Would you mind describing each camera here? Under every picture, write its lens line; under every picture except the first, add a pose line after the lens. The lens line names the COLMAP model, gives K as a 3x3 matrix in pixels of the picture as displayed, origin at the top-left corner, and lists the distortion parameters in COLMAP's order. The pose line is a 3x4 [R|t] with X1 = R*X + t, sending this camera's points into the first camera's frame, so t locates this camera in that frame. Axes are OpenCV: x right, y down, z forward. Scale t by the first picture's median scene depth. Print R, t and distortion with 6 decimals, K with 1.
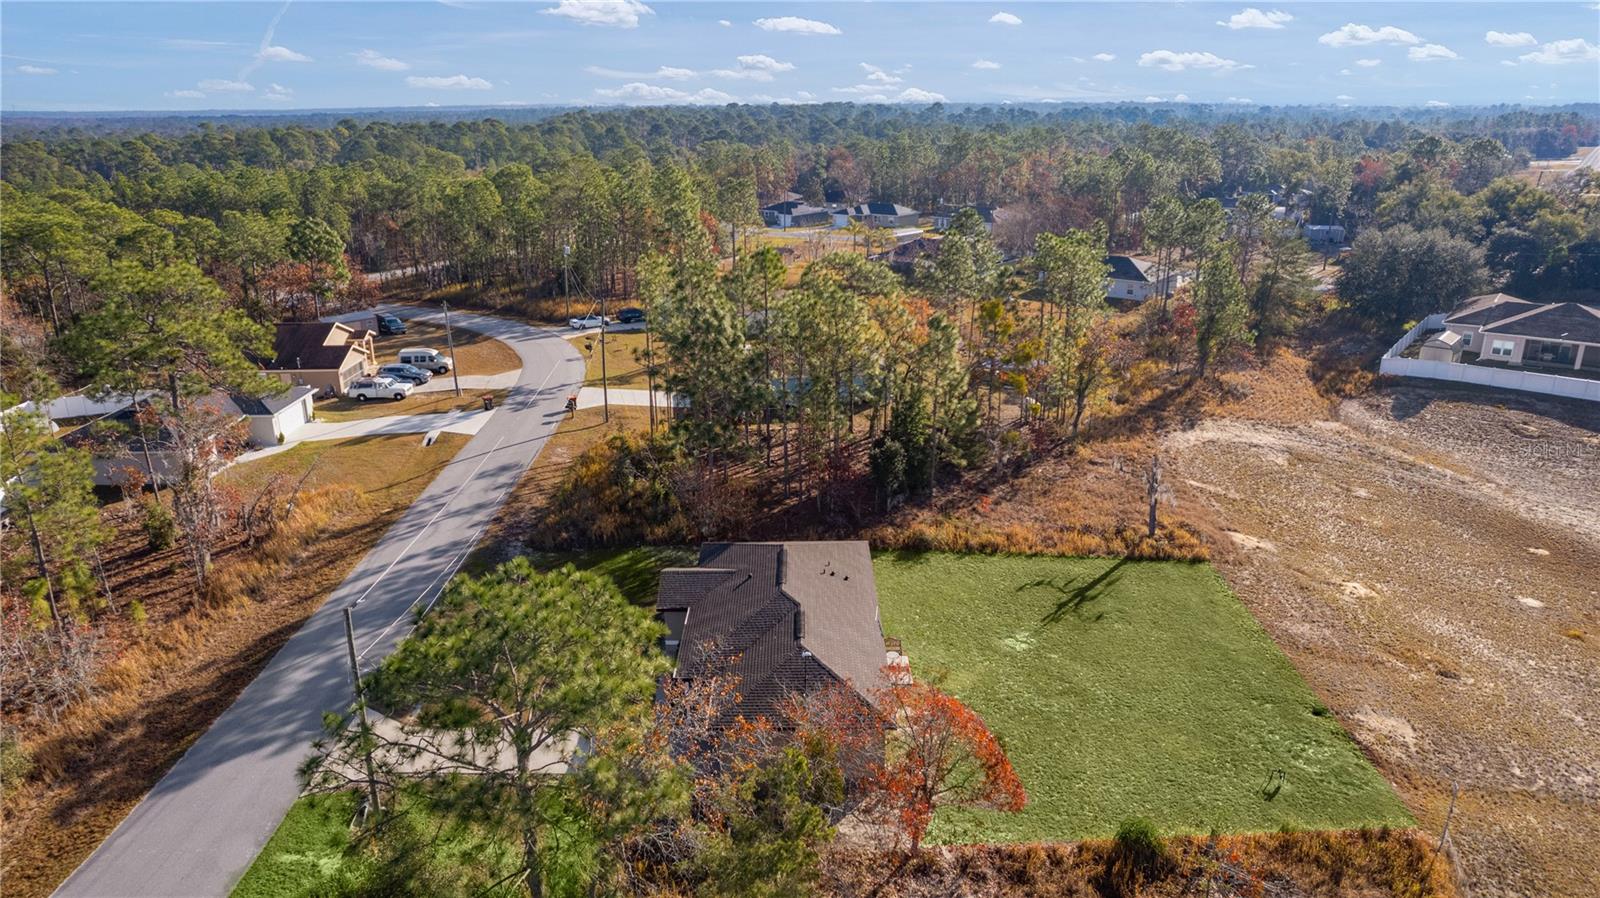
lens RADIAL K [[1035.1, 0, 804.3], [0, 1035.1, 445.9], [0, 0, 1]] dist [-0.084077, 0.073973]
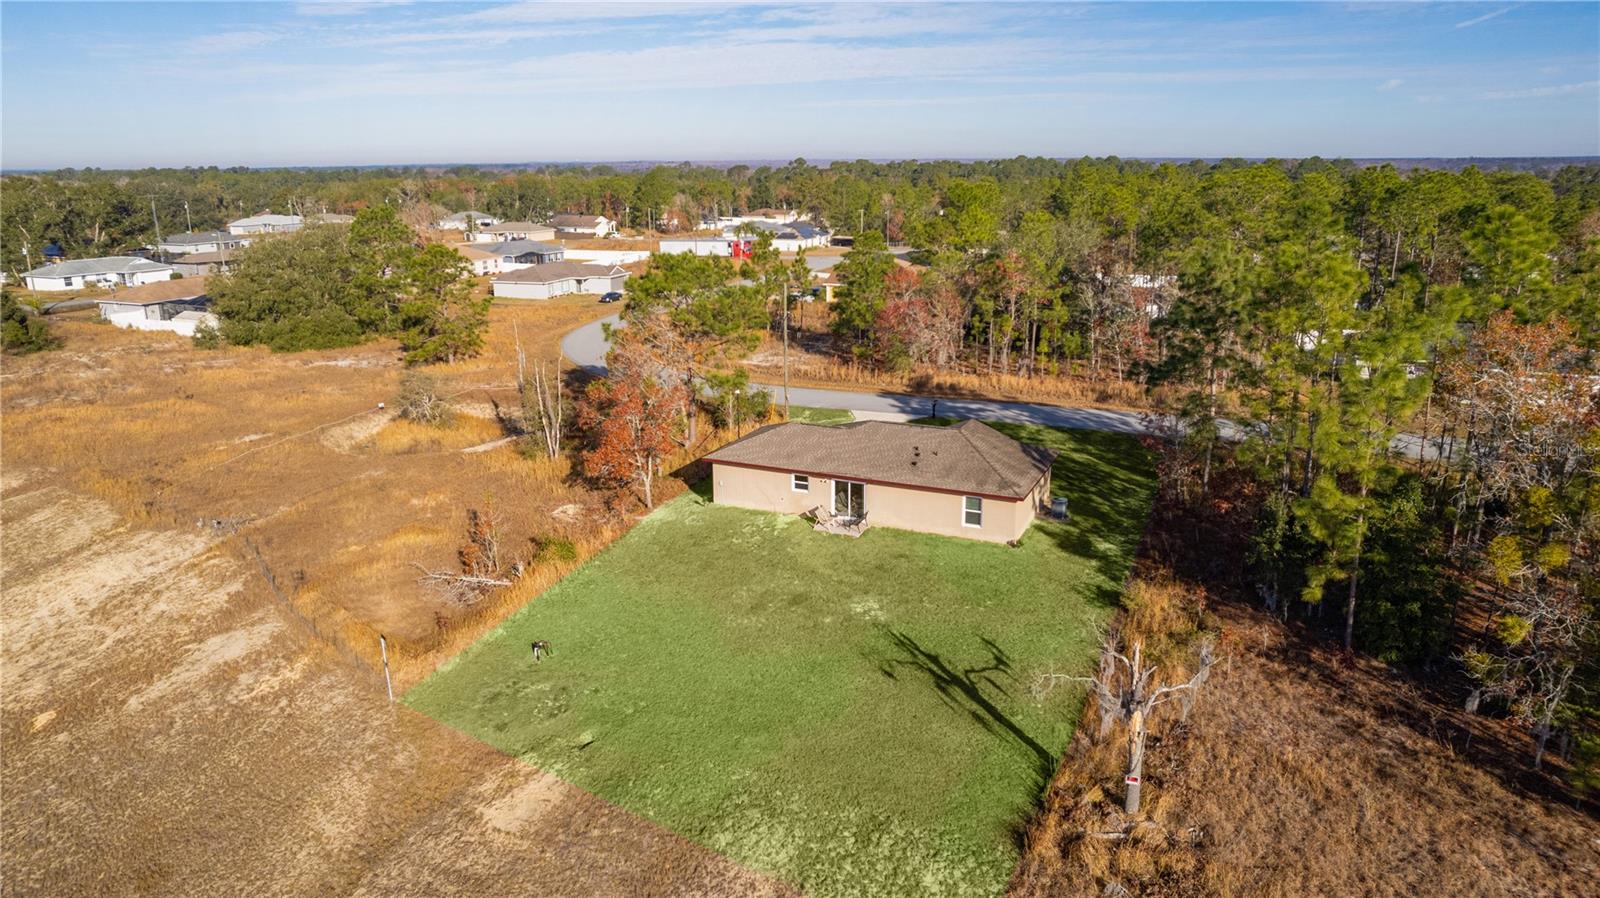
lens RADIAL K [[1025.6, 0, 800.0], [0, 1025.6, 449.0], [0, 0, 1]] dist [-0.072063, 0.057527]
pose [[-0.421312, 0.258262, -0.869366, 0.469941], [-0.276467, 0.876395, 0.394332, -0.124060], [0.863749, 0.406487, -0.297835, 0.575170]]
